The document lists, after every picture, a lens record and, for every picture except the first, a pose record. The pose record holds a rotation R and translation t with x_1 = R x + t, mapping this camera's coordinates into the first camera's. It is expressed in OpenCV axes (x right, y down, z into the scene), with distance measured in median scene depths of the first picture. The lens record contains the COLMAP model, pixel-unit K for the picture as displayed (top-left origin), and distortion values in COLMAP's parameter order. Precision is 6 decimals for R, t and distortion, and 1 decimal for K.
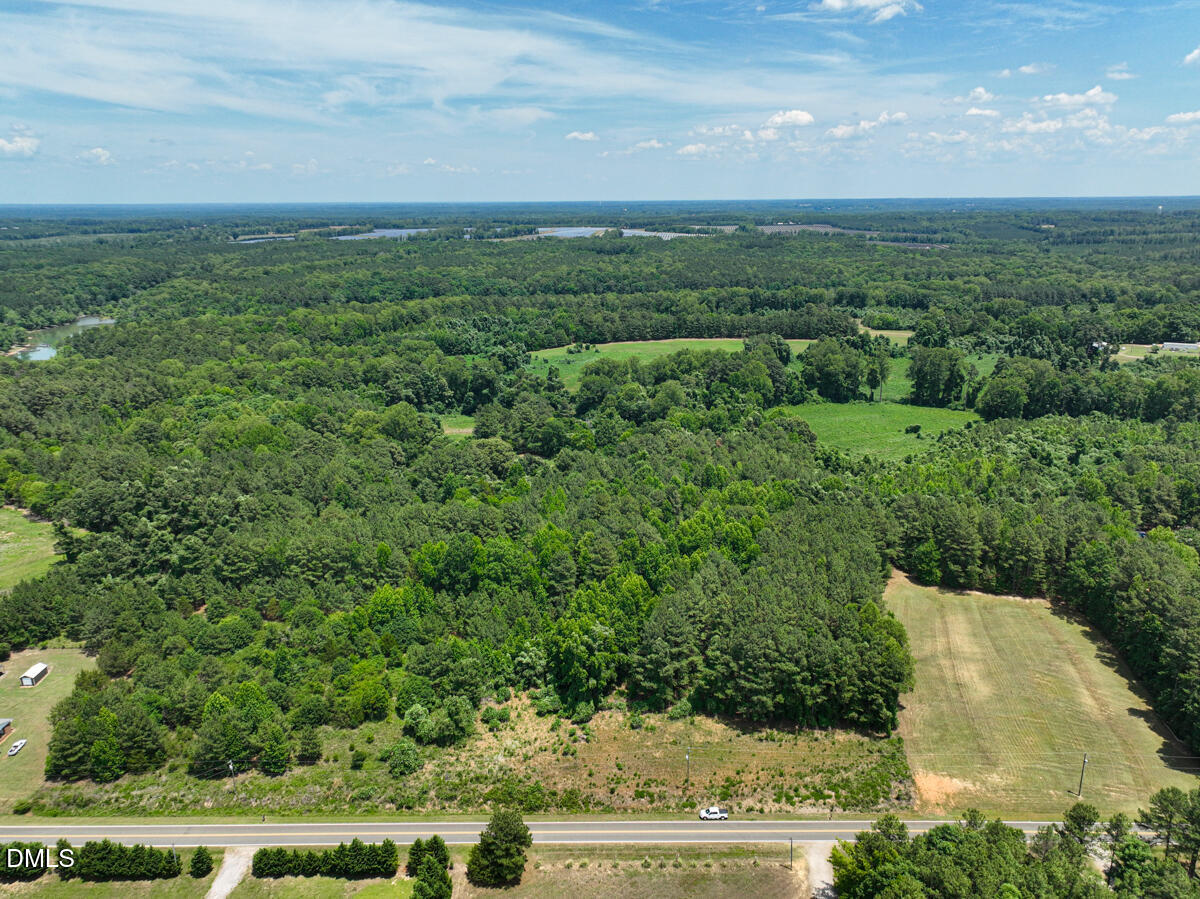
lens RADIAL K [[857.2, 0, 602.5], [0, 857.2, 440.7], [0, 0, 1]] dist [0.001972, 0.011497]
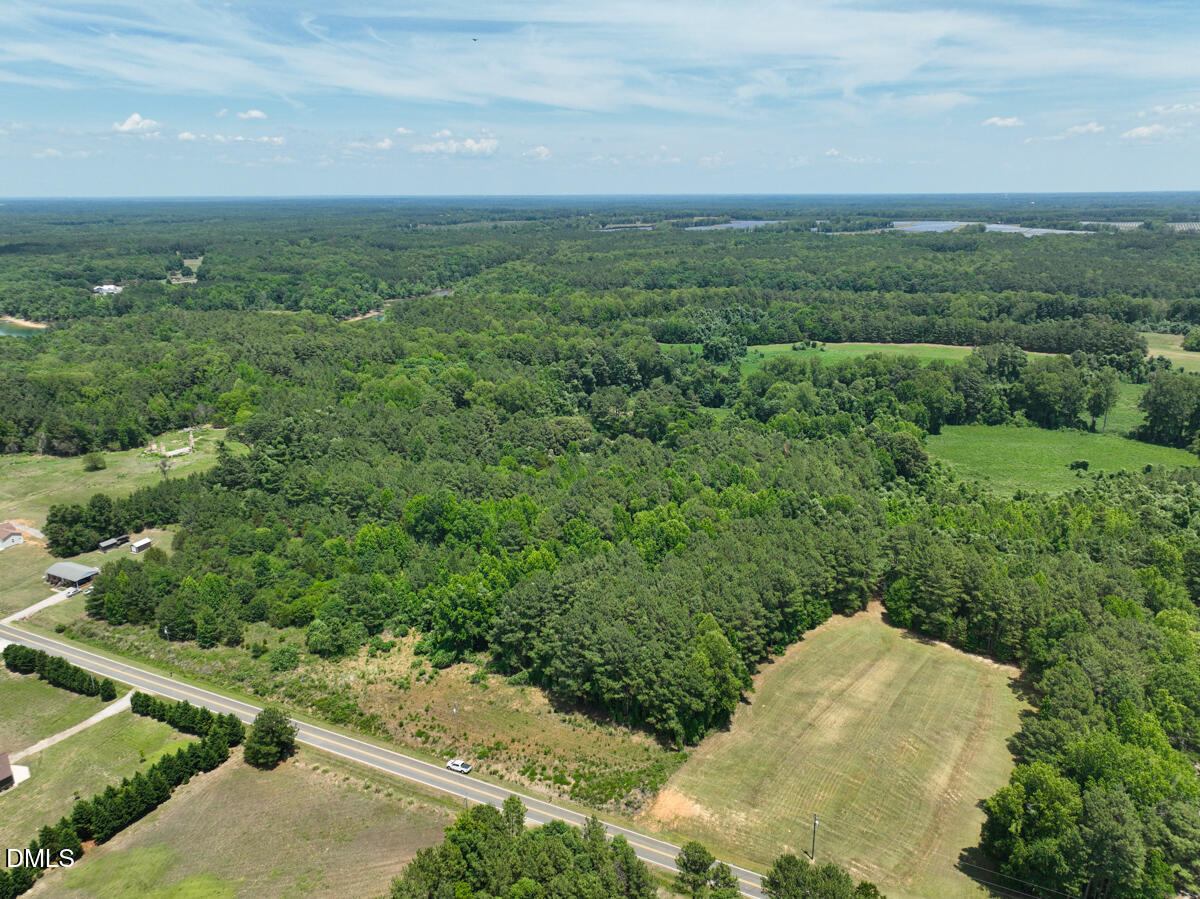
lens RADIAL K [[857.2, 0, 602.5], [0, 857.2, 440.7], [0, 0, 1]] dist [0.001972, 0.011497]
pose [[0.905175, 0.120526, -0.407592, 0.462378], [-0.116877, 0.992566, 0.033946, -0.018693], [0.408653, 0.016911, 0.912533, 0.058190]]
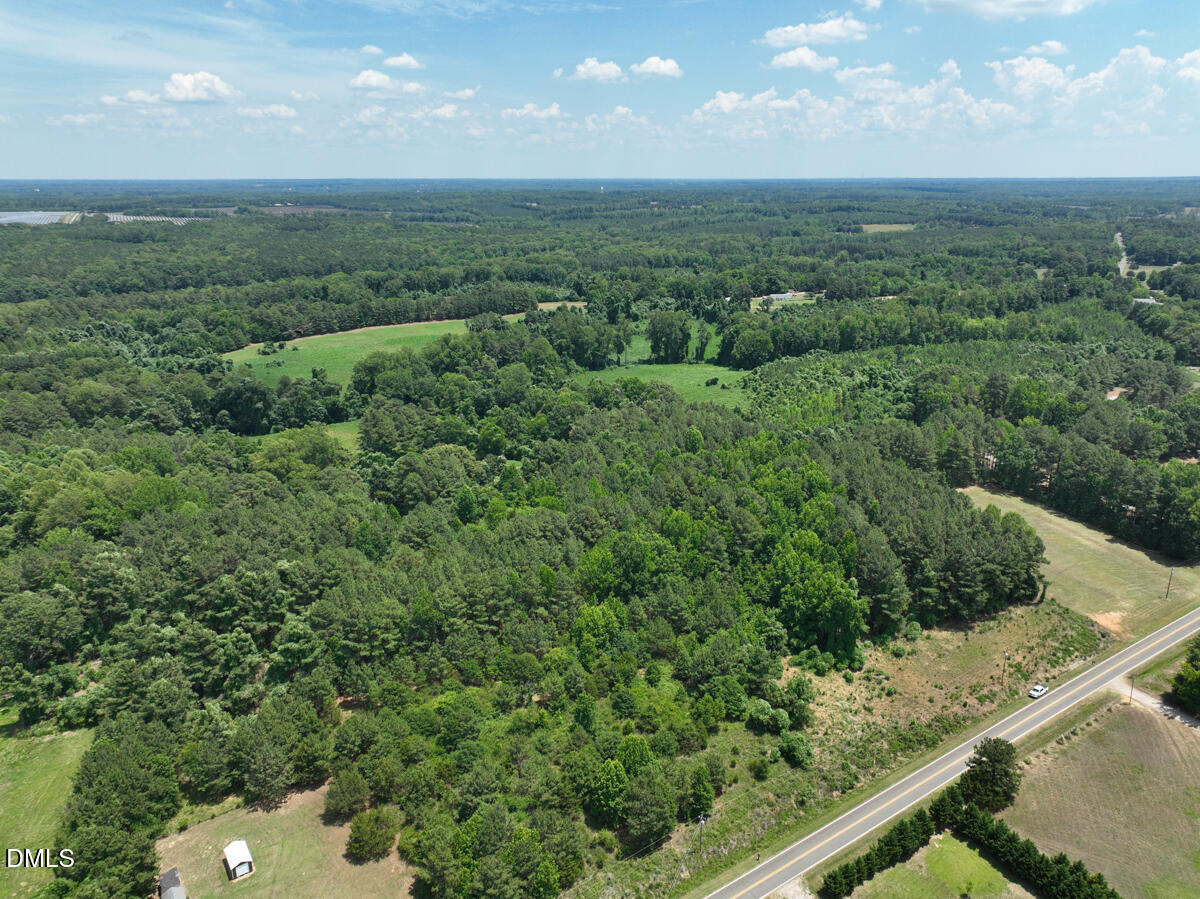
lens RADIAL K [[856.2, 0, 600.0], [0, 856.2, 449.5], [0, 0, 1]] dist [0.006654, 0.005732]
pose [[0.821542, -0.168721, 0.544612, -0.657204], [0.152237, 0.985445, 0.075643, -0.055415], [-0.549447, 0.020767, 0.835270, 0.222491]]
